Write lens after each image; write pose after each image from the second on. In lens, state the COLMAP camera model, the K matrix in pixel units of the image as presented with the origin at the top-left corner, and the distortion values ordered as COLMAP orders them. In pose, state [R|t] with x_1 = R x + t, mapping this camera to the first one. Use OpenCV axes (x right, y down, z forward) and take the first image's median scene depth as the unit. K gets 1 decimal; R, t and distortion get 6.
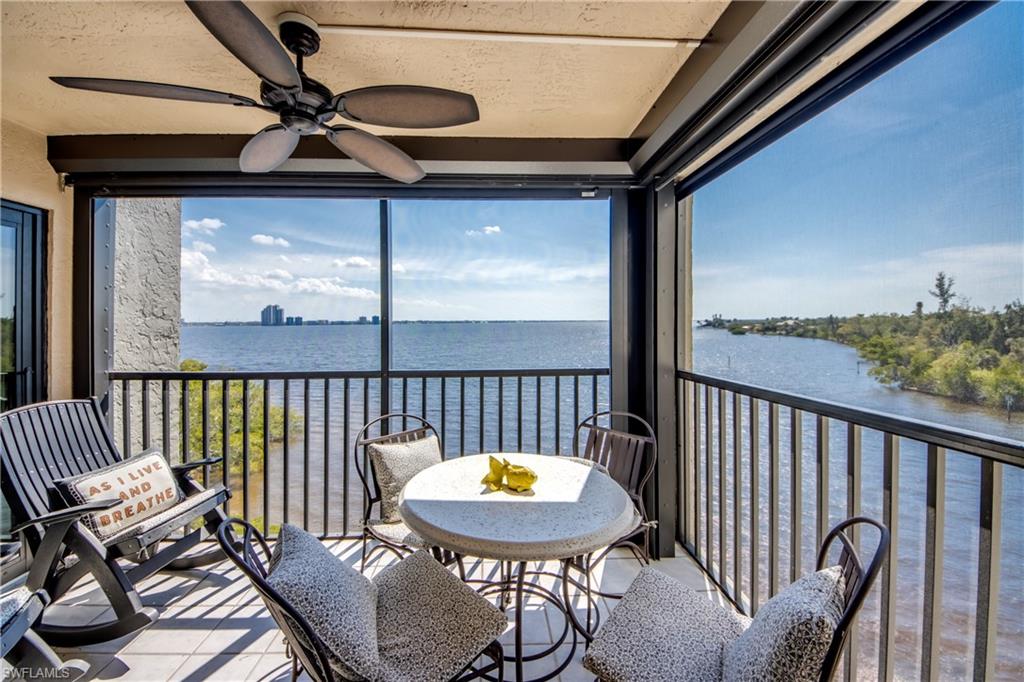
lens RADIAL K [[403.6, 0, 508.1], [0, 403.6, 321.5], [0, 0, 1]] dist [0.020853, -0.014454]
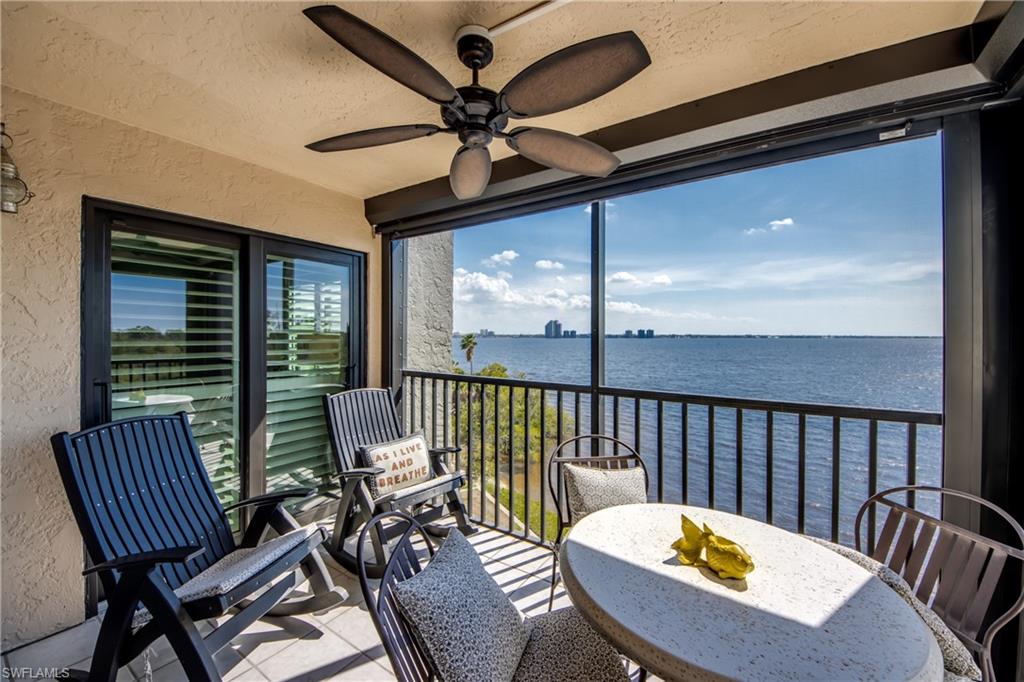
lens RADIAL K [[403.6, 0, 512.2], [0, 403.6, 333.1], [0, 0, 1]] dist [0.020853, -0.014454]
pose [[0.805480, 0.006681, -0.592586, 0.092690], [-0.010107, 0.999946, -0.002464, 0.002645], [0.592537, 0.007974, 0.805503, 0.136042]]
